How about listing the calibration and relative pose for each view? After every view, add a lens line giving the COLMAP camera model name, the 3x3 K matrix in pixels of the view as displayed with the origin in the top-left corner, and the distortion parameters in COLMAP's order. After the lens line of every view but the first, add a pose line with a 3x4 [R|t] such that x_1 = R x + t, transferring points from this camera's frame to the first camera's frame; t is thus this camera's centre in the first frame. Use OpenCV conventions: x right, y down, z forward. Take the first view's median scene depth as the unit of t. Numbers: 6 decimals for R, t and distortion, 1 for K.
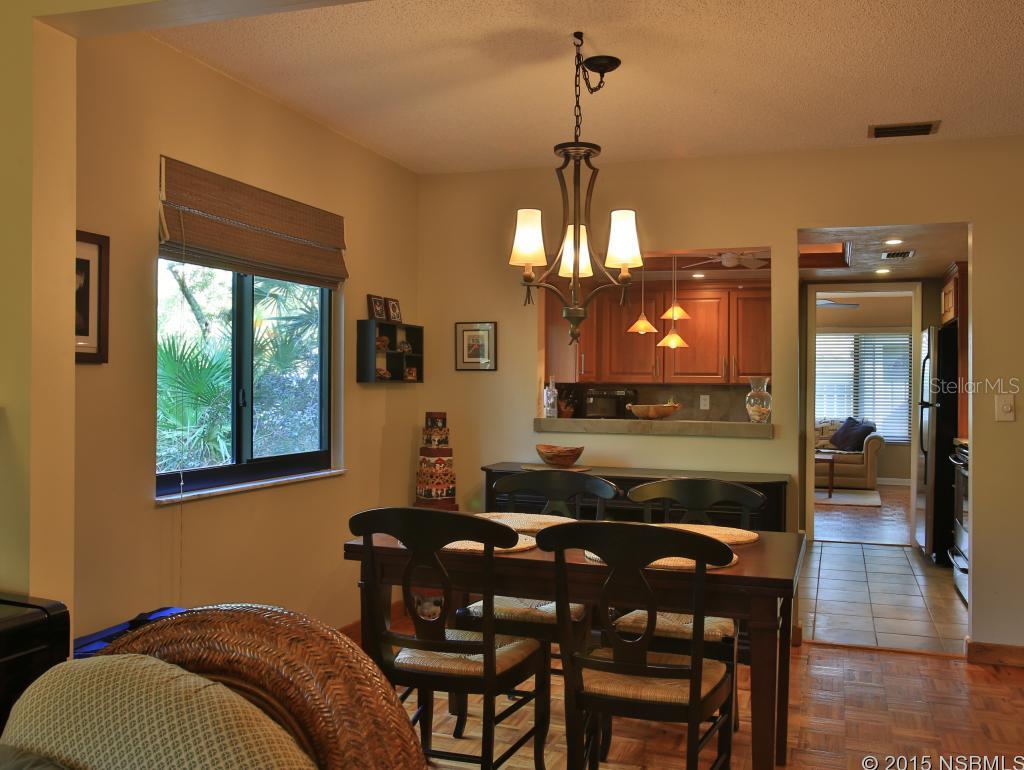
lens RADIAL K [[968.4, 0, 512.0], [0, 968.4, 385.0], [0, 0, 1]] dist [-0.016365, -0.009872]
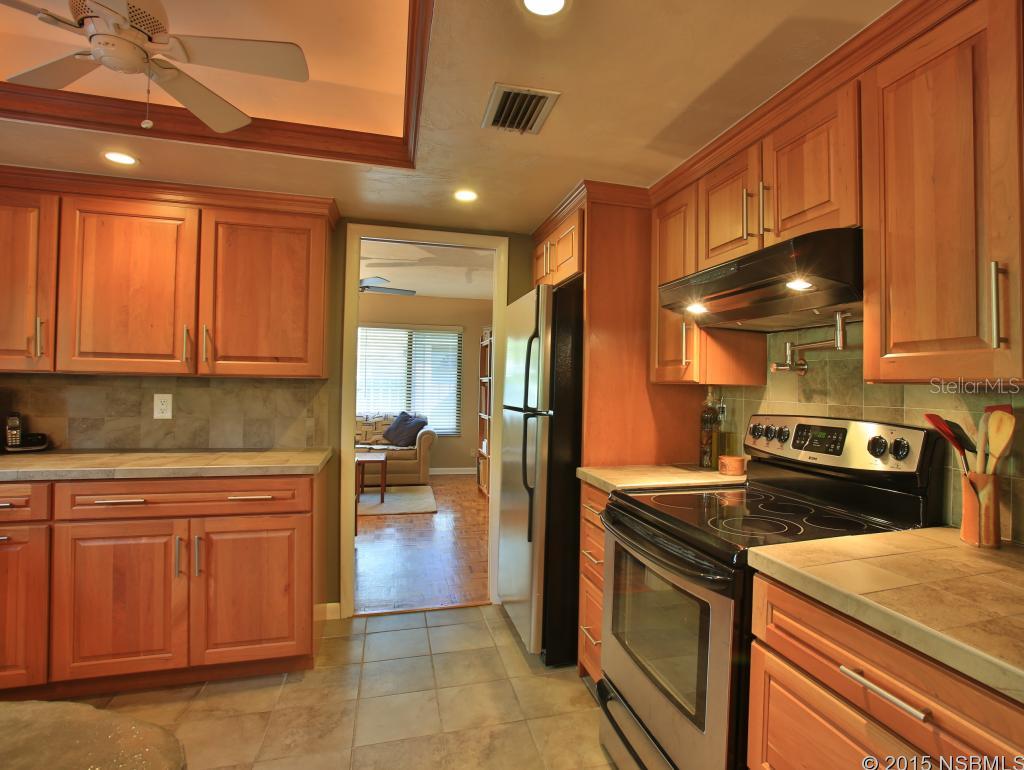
lens RADIAL K [[558.9, 0, 566.7], [0, 558.9, 381.1], [0, 0, 1]] dist [-0.064048, 0.024107]
pose [[0.808461, 0.009873, 0.588467, 0.202920], [-0.010651, 0.999941, -0.002144, 0.000947], [-0.588454, -0.004535, 0.808518, 0.598093]]
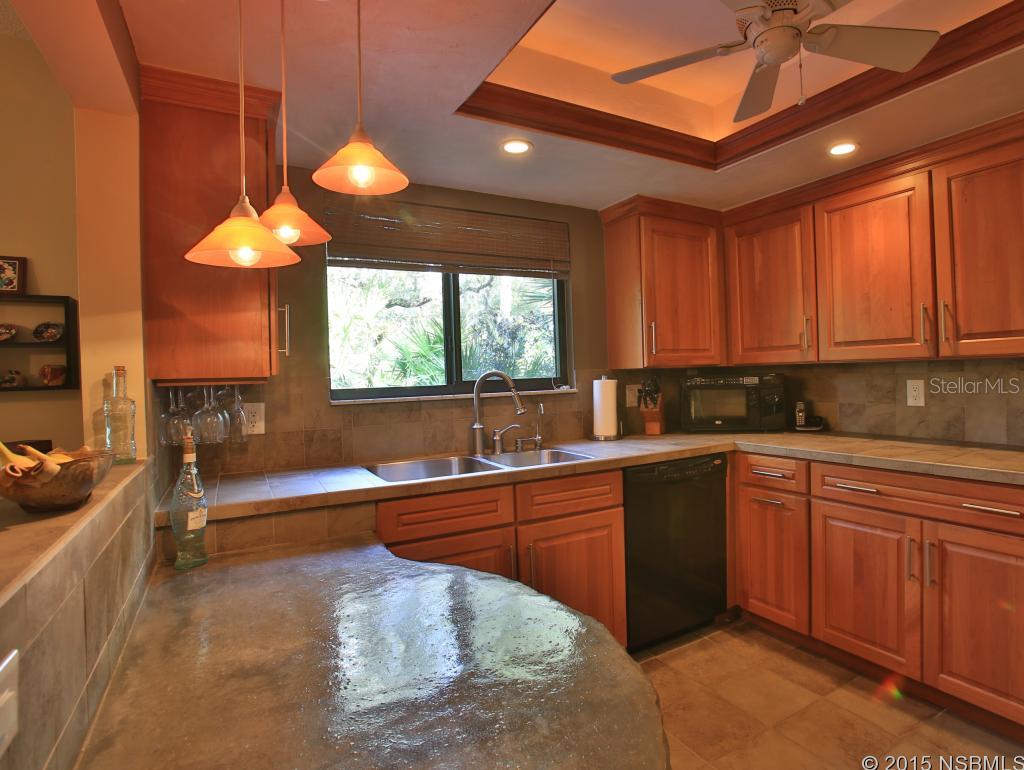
lens RADIAL K [[558.9, 0, 566.7], [0, 558.9, 381.1], [0, 0, 1]] dist [-0.064048, 0.024107]
pose [[0.762331, -0.025380, -0.646690, 0.247913], [0.039876, 0.999174, 0.007793, 0.001063], [0.645958, -0.031728, 0.762713, 0.640857]]
